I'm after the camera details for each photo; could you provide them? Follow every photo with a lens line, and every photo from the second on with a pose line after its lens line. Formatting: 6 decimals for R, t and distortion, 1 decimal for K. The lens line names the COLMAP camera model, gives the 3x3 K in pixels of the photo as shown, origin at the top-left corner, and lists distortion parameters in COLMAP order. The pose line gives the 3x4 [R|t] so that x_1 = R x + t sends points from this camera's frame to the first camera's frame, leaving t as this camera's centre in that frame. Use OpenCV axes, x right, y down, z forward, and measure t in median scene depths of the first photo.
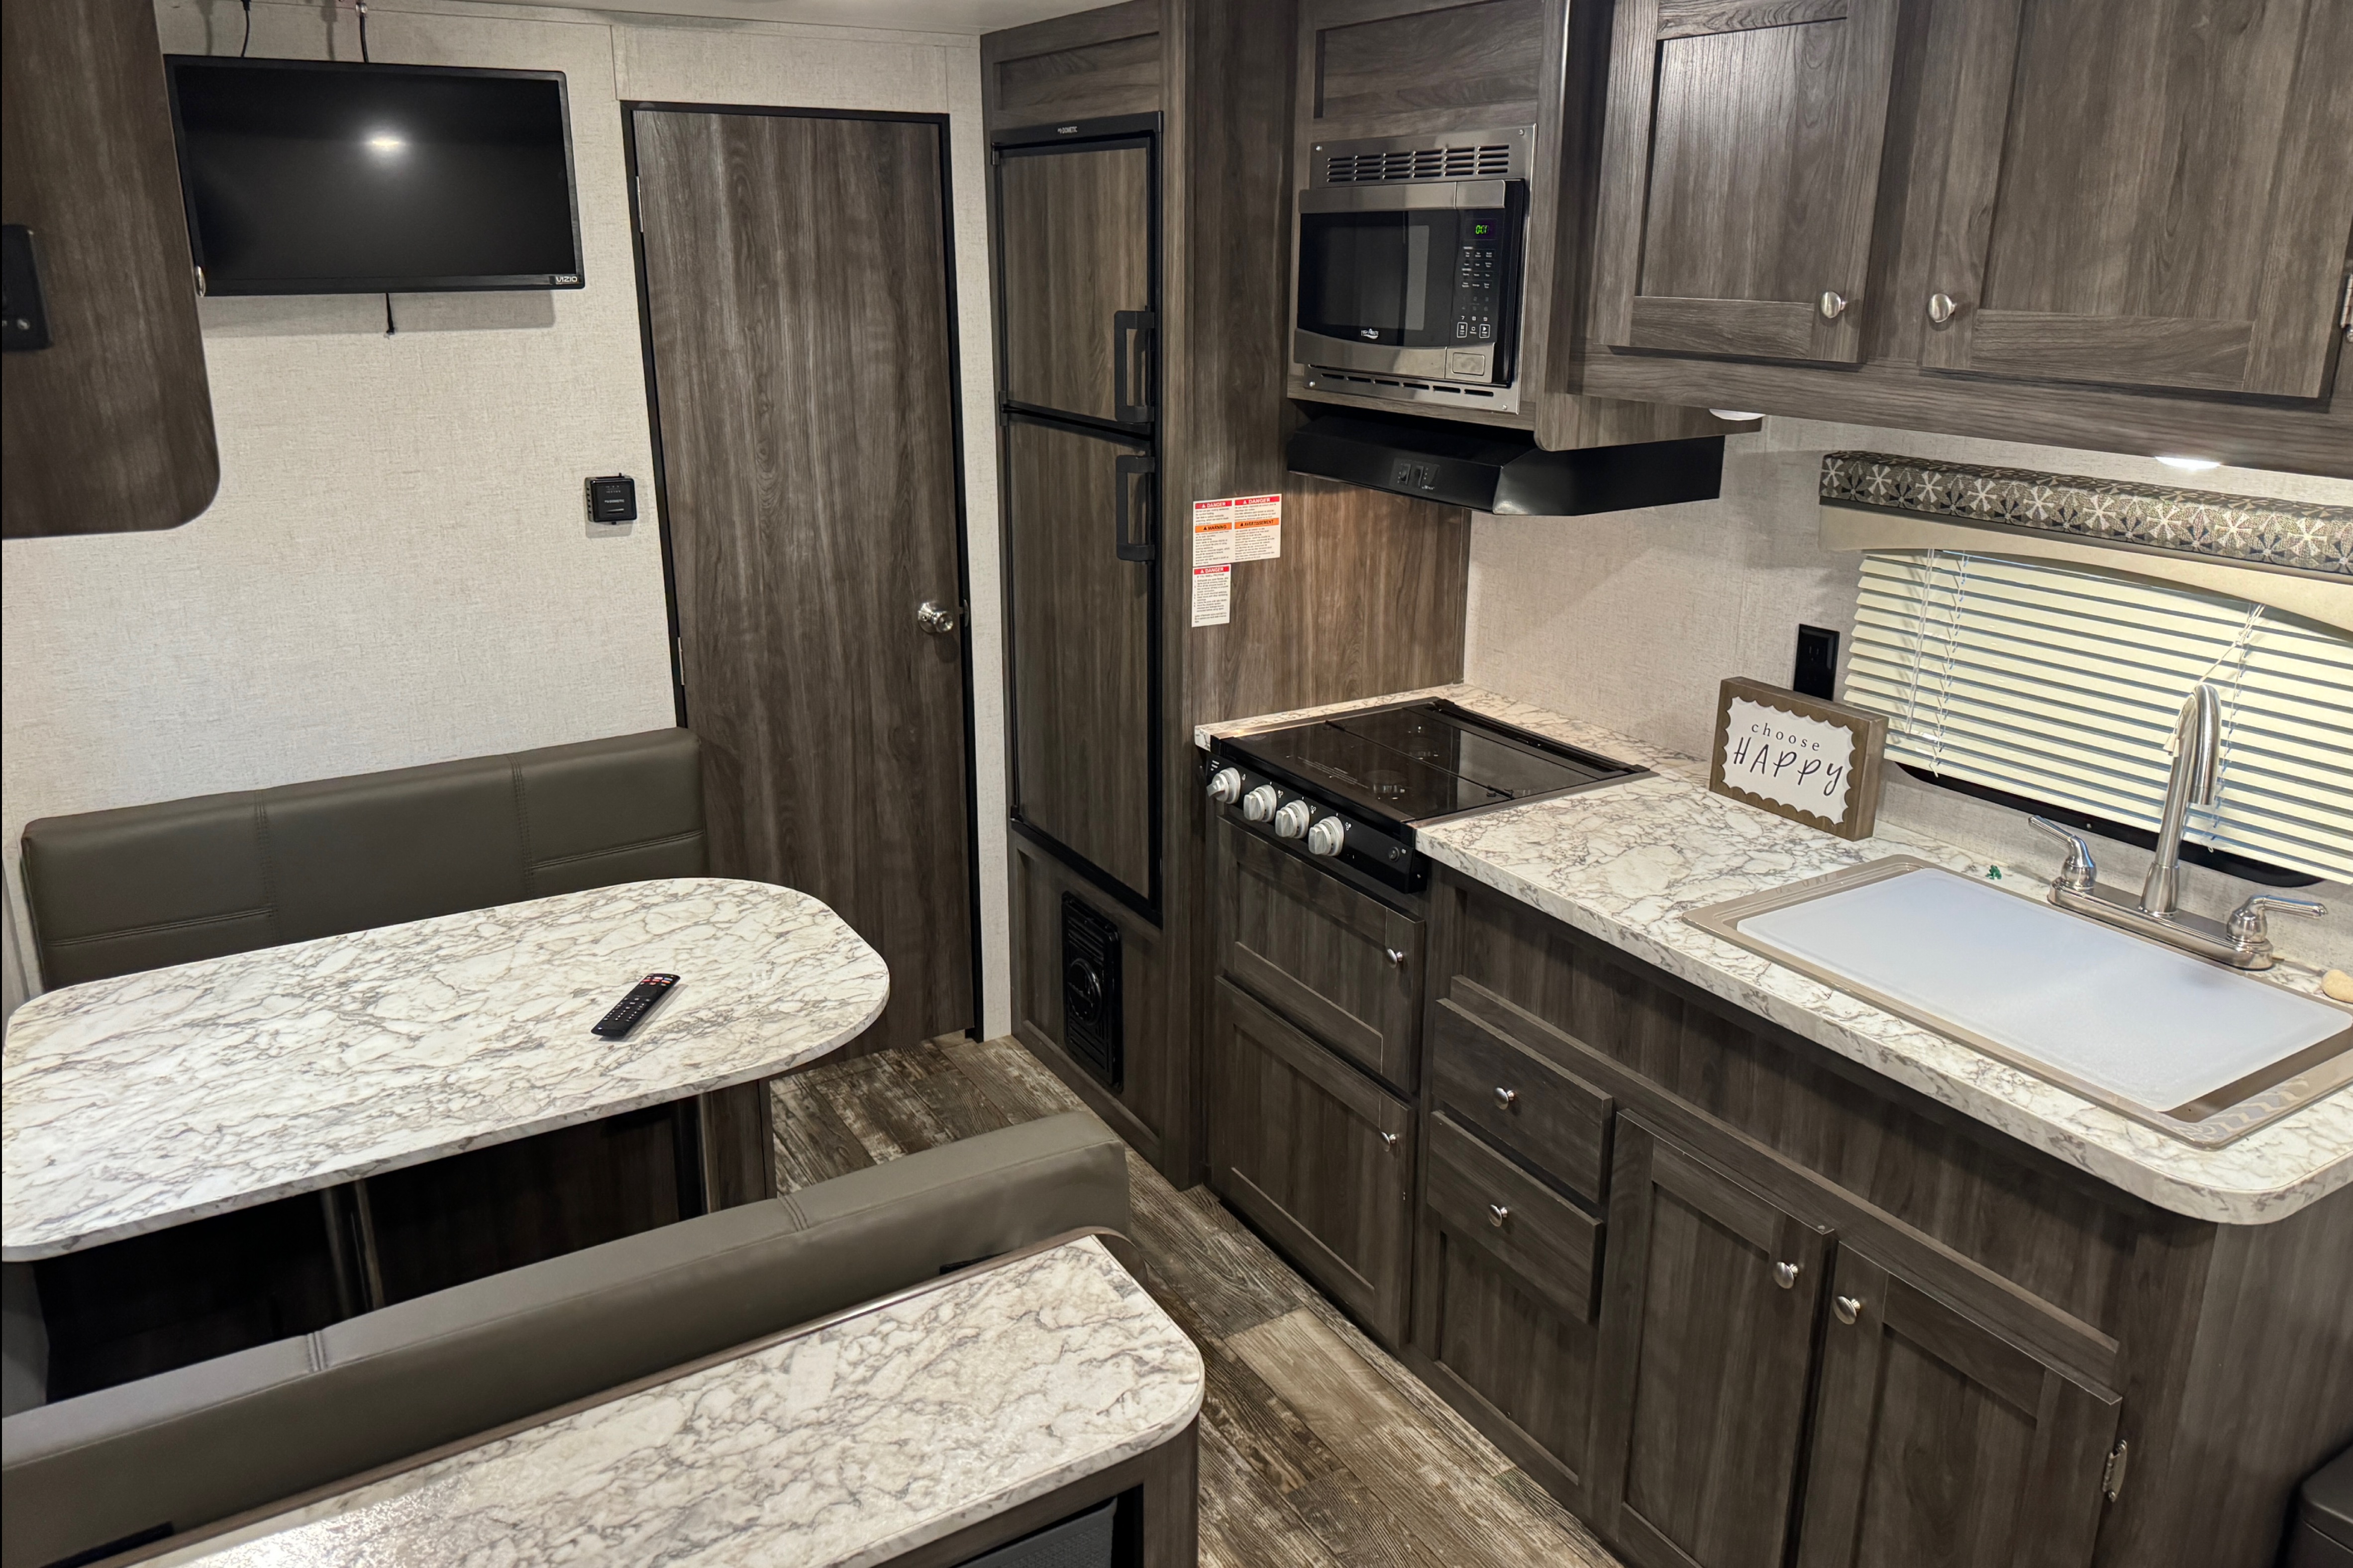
lens RADIAL K [[1644.9, 0, 1186.0], [0, 1644.9, 718.6], [0, 0, 1]] dist [0.138562, -0.203031]
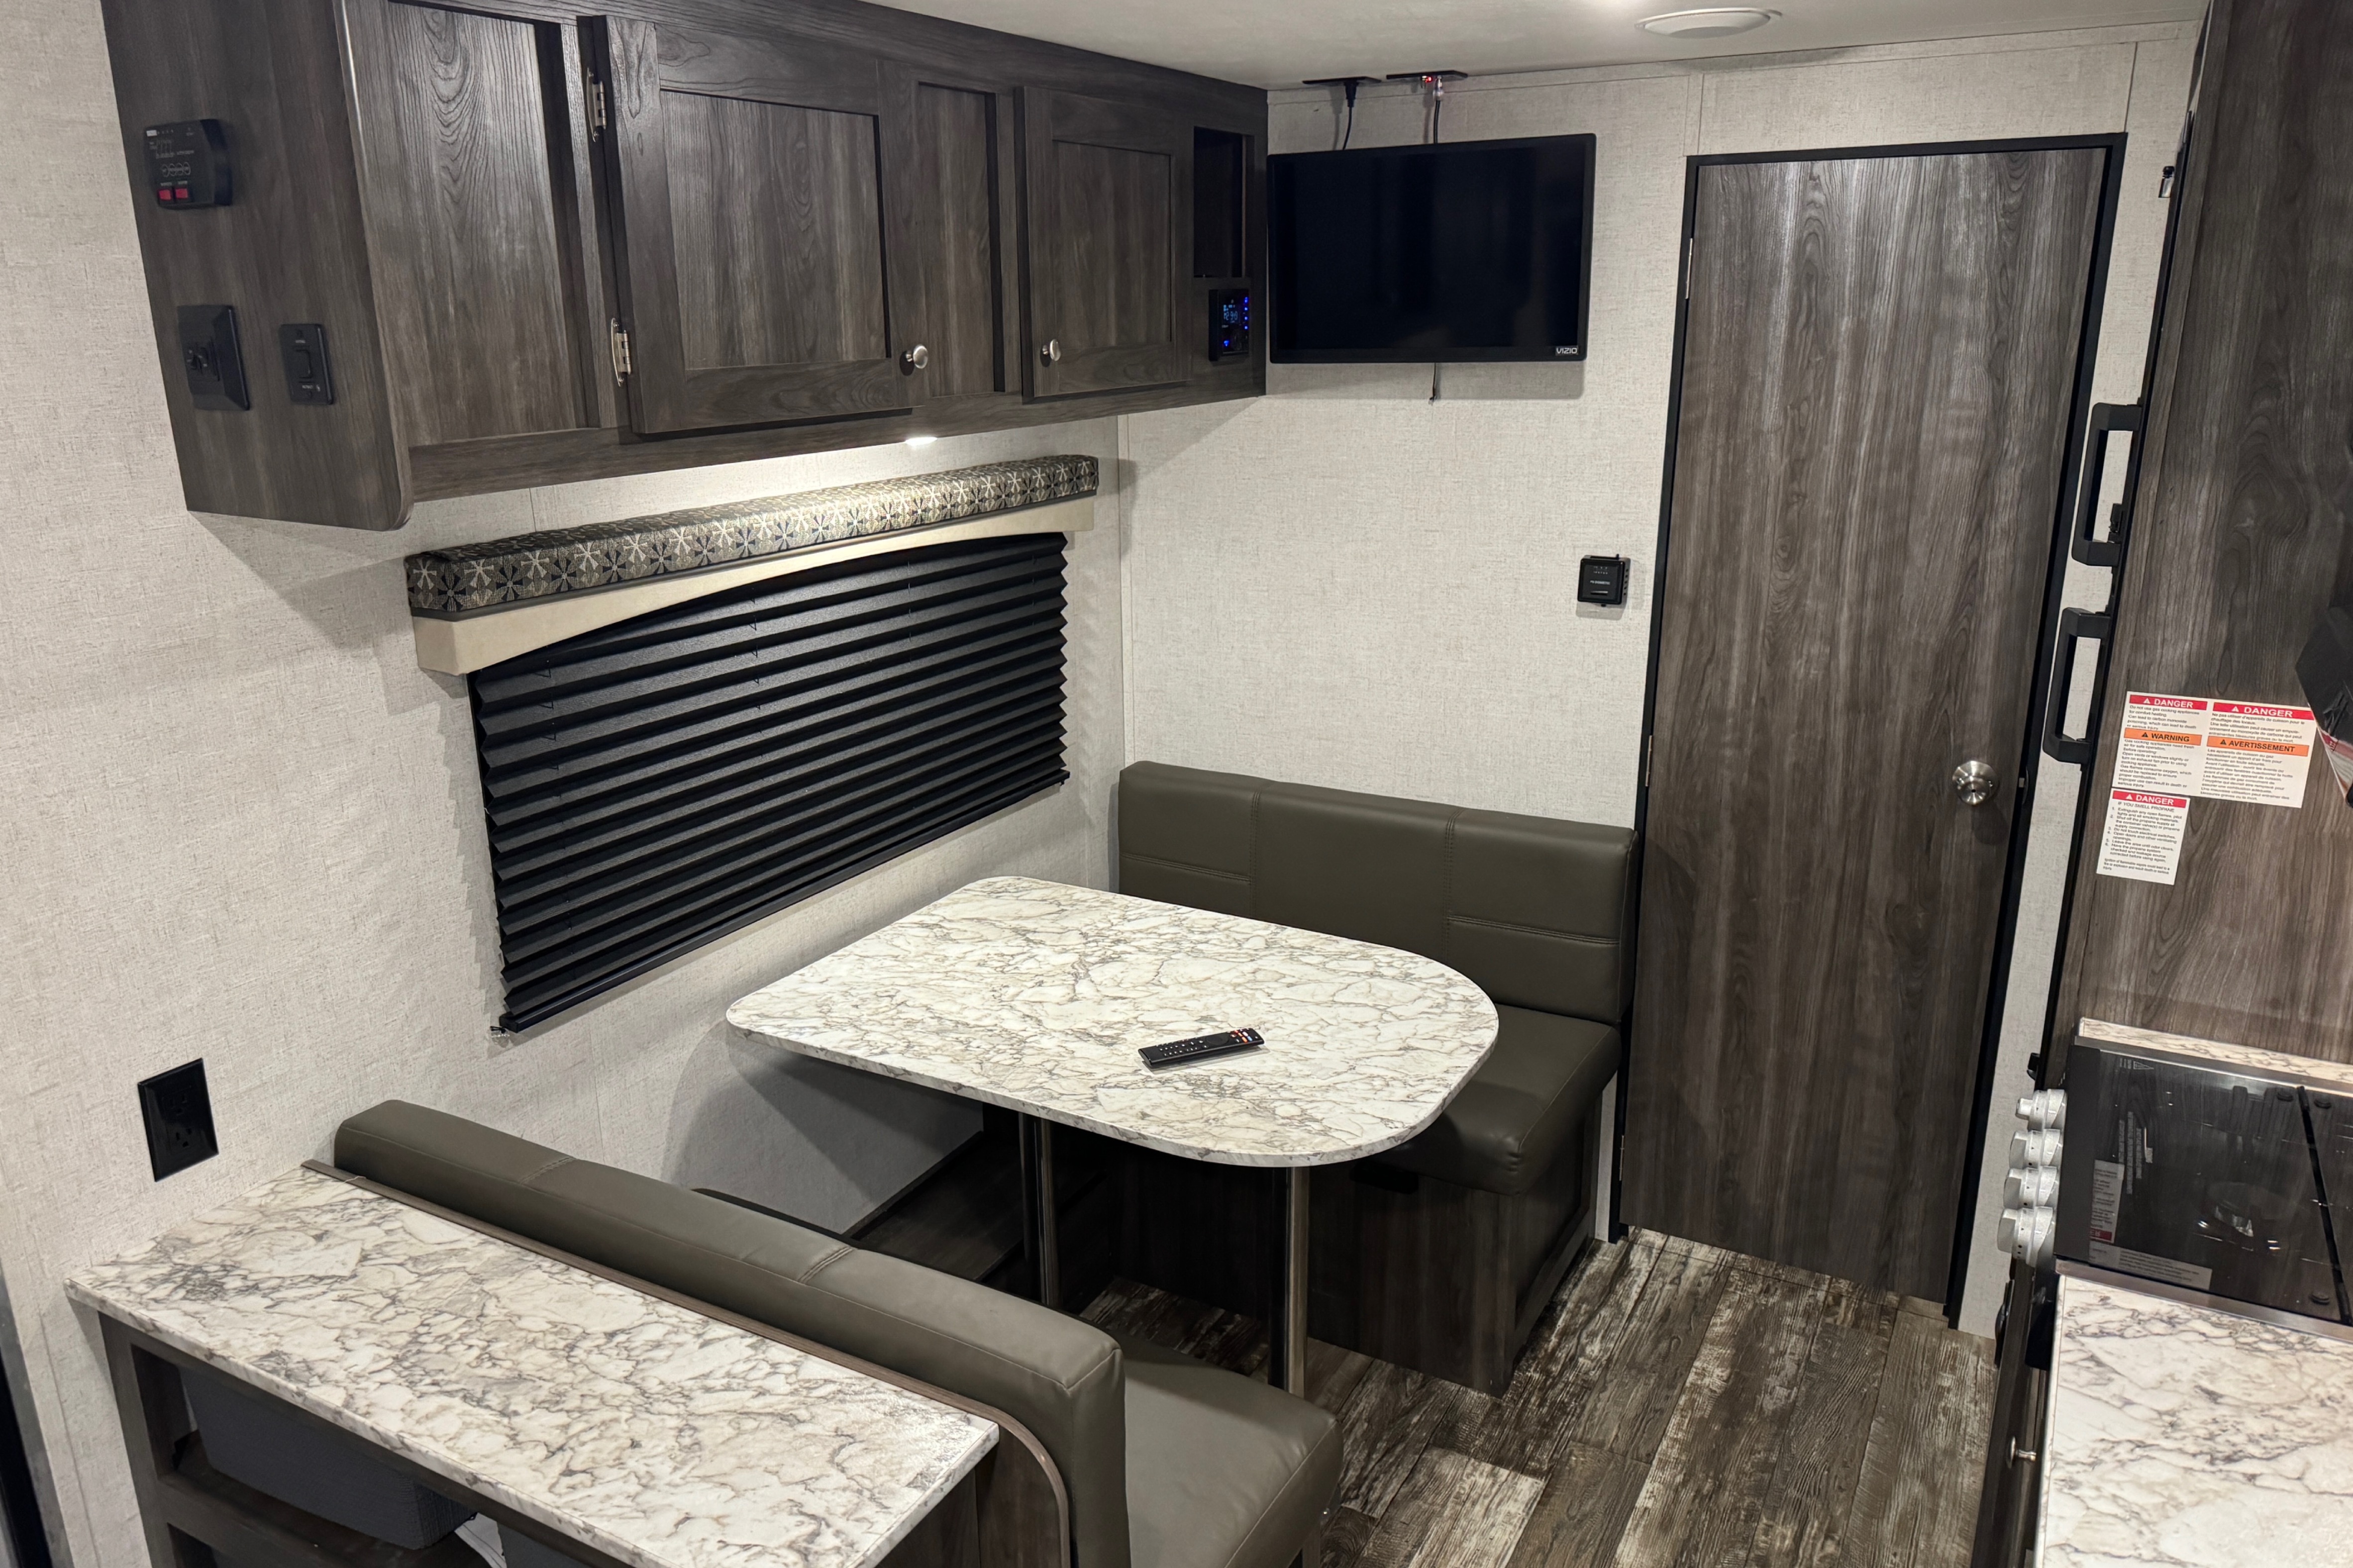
lens RADIAL K [[1651.1, 0, 1168.7], [0, 1651.1, 787.2], [0, 0, 1]] dist [0.061984, -0.072884]
pose [[0.492735, 0.240198, -0.836371, 0.419181], [-0.230741, 0.962808, 0.140572, -0.108465], [0.839030, 0.123720, 0.529832, 0.351487]]
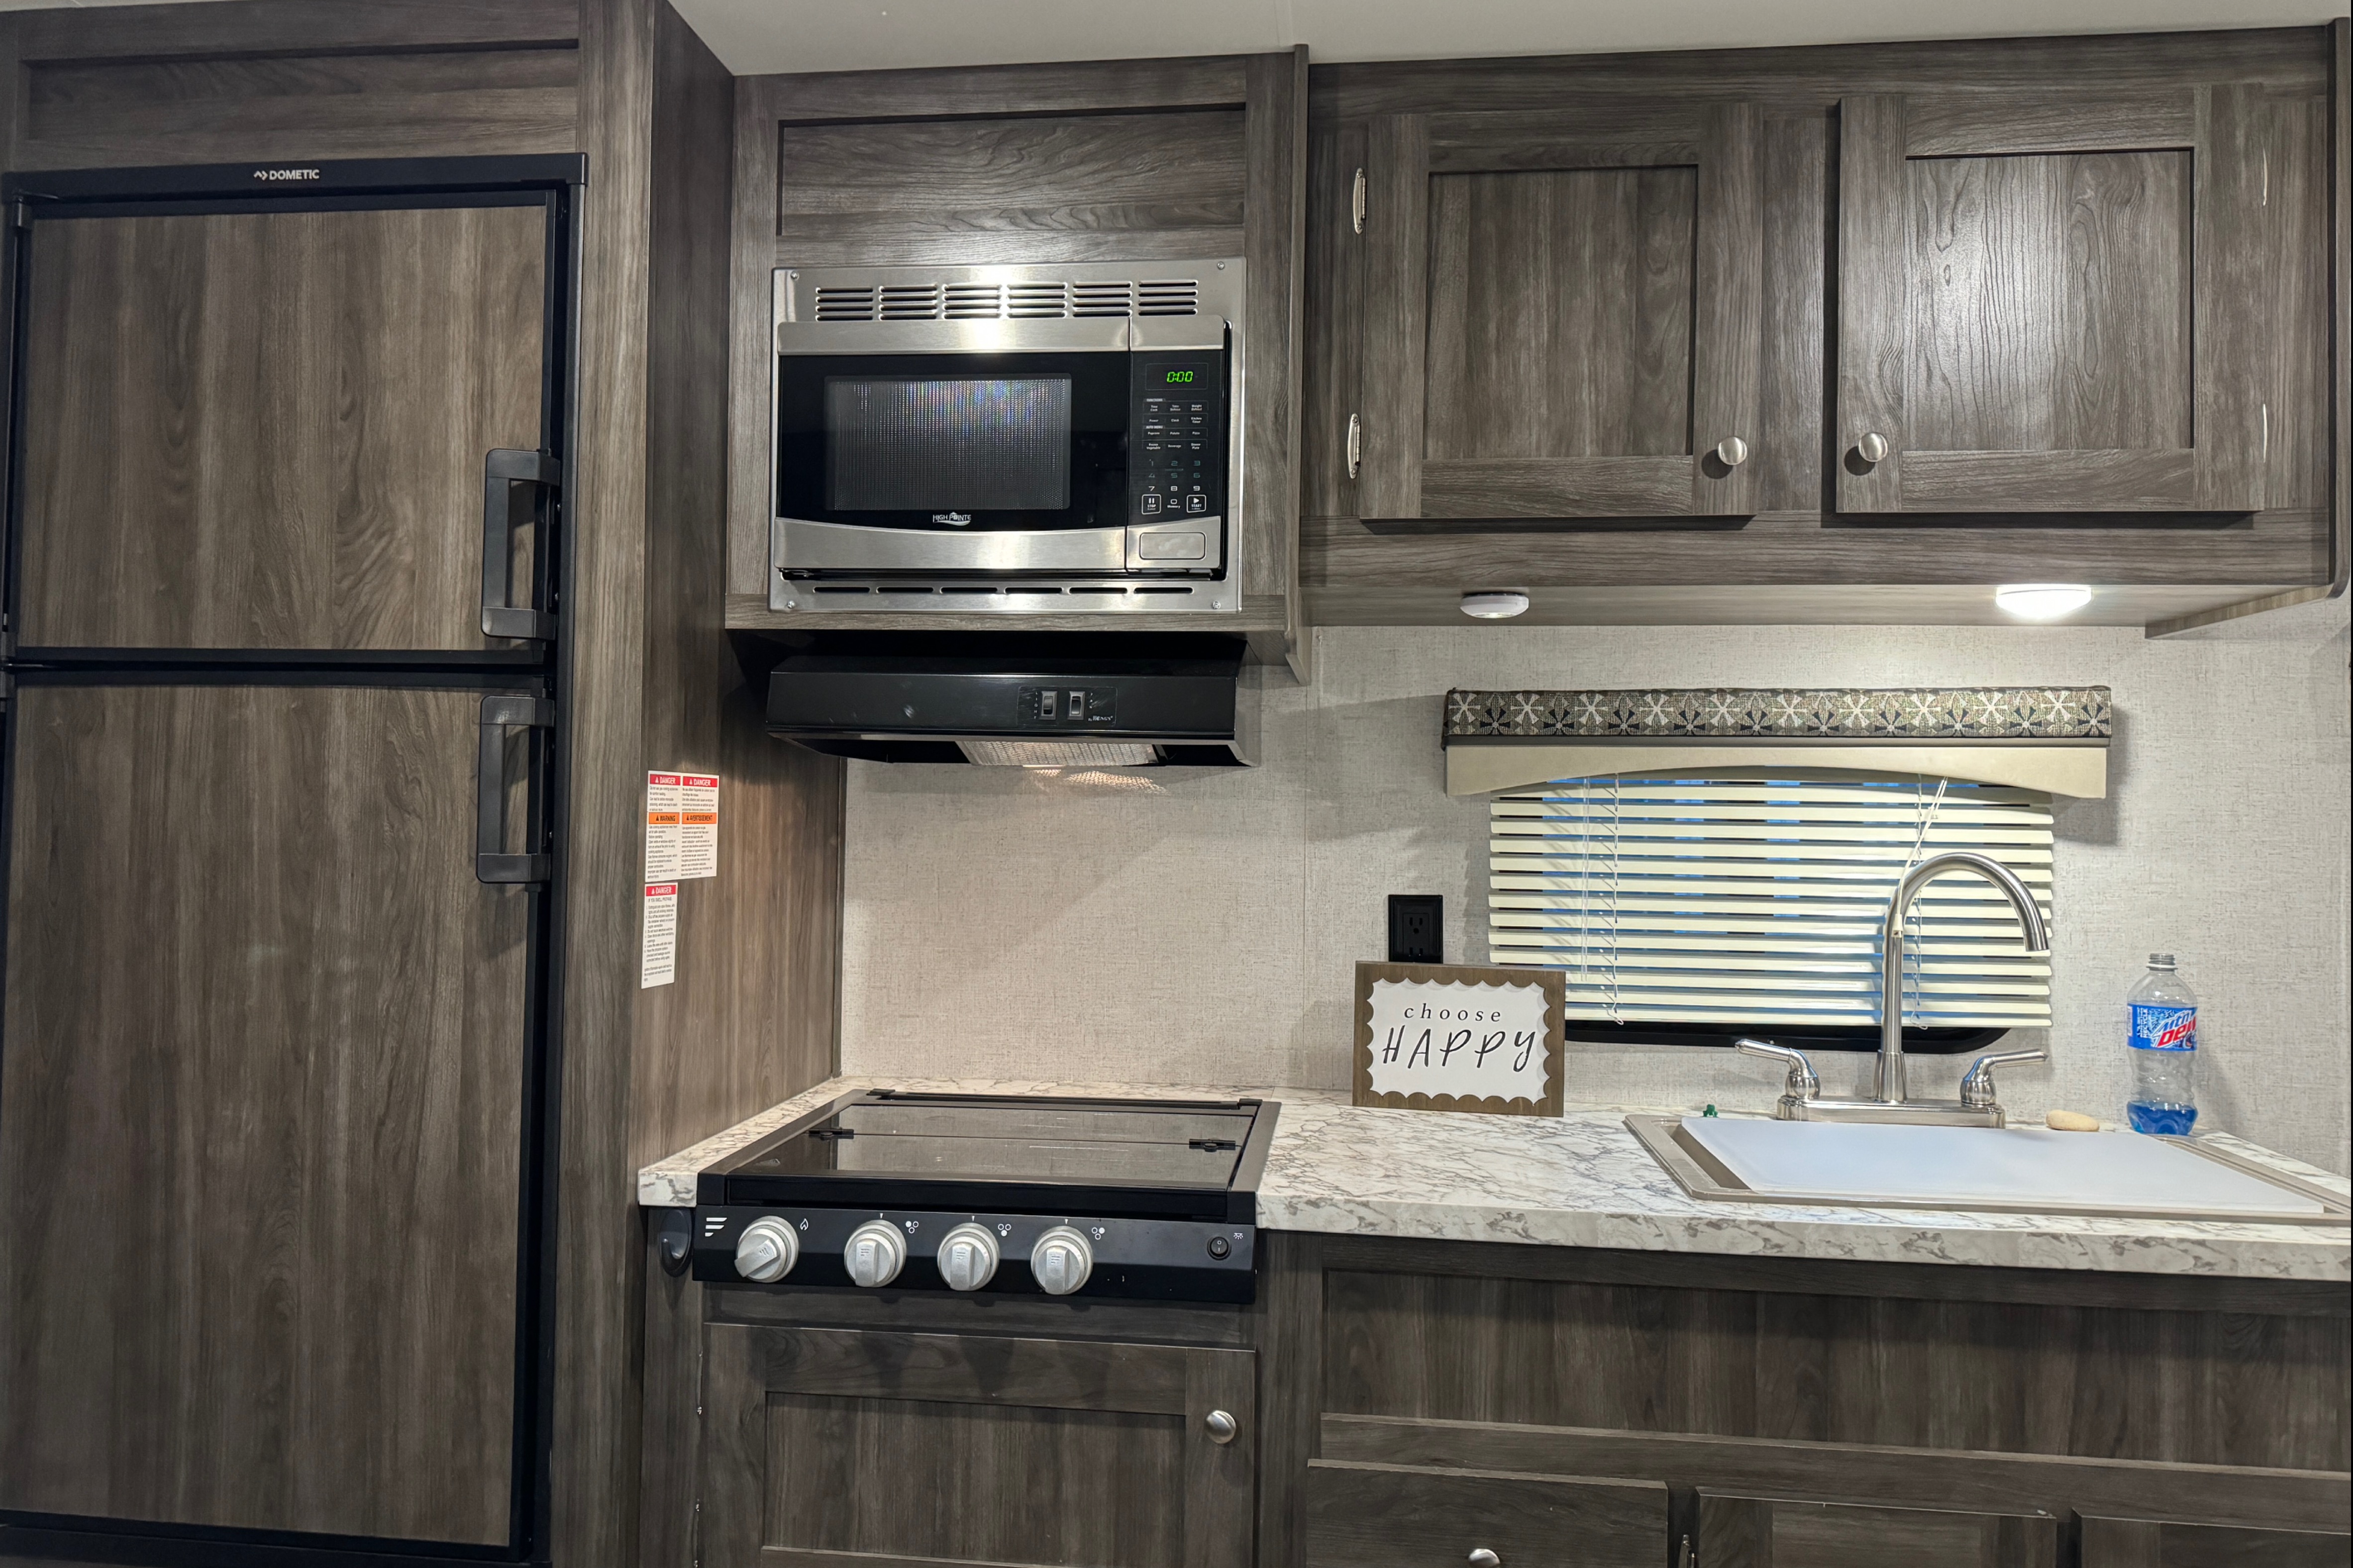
lens RADIAL K [[1646.2, 0, 1167.1], [0, 1646.2, 772.7], [0, 0, 1]] dist [0.073627, -0.082698]
pose [[0.618502, 0.026592, 0.785333, -0.378340], [0.205001, 0.959356, -0.193937, 0.024995], [-0.758571, 0.280944, 0.587912, 0.550998]]
